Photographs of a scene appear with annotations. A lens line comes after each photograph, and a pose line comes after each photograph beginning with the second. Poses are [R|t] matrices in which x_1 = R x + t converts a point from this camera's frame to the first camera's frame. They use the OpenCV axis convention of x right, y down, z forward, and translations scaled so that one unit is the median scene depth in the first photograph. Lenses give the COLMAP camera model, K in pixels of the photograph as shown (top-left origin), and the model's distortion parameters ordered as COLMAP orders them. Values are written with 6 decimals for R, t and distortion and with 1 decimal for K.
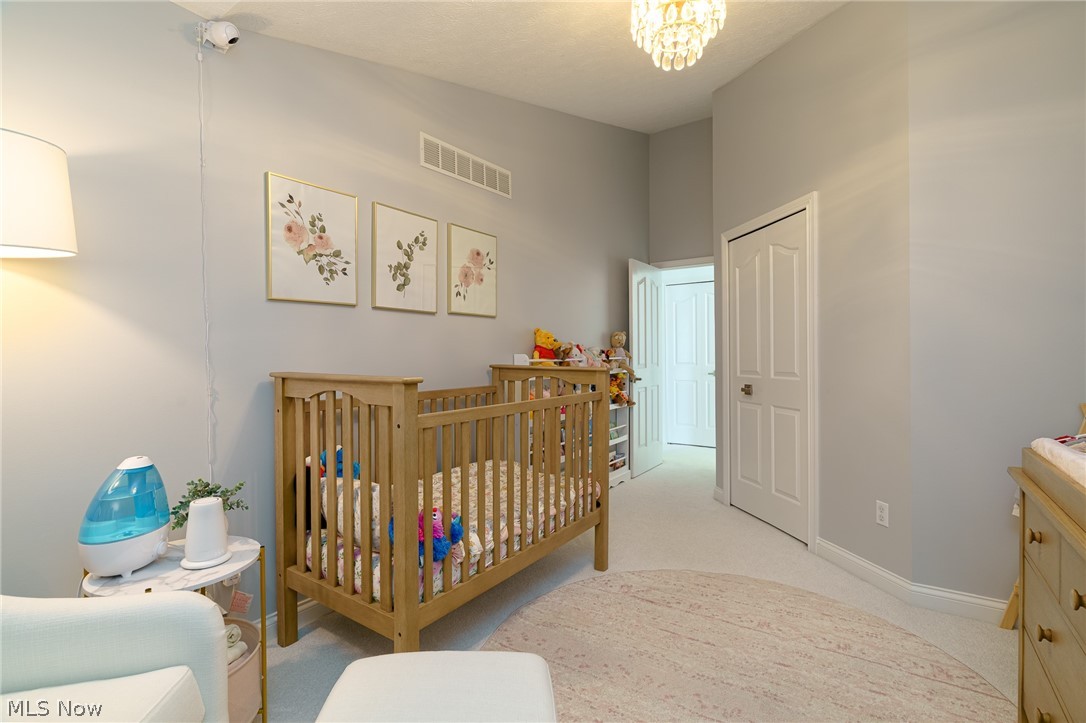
lens RADIAL K [[495.5, 0, 541.5], [0, 495.5, 356.4], [0, 0, 1]] dist [-0.006307, -0.000453]
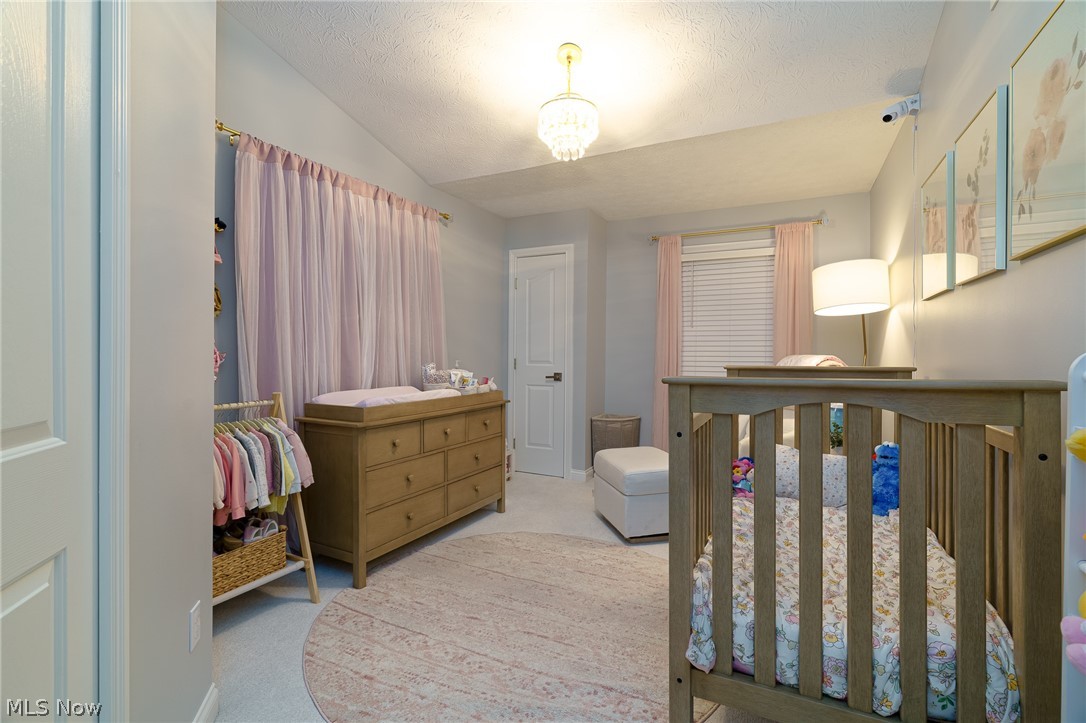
lens RADIAL K [[495.5, 0, 543.3], [0, 495.5, 357.4], [0, 0, 1]] dist [-0.006307, -0.000453]
pose [[-0.990648, 0.002262, -0.136421, 0.452386], [0.000082, 0.999872, 0.015984, -0.009305], [0.136440, 0.015823, -0.990522, 2.032199]]
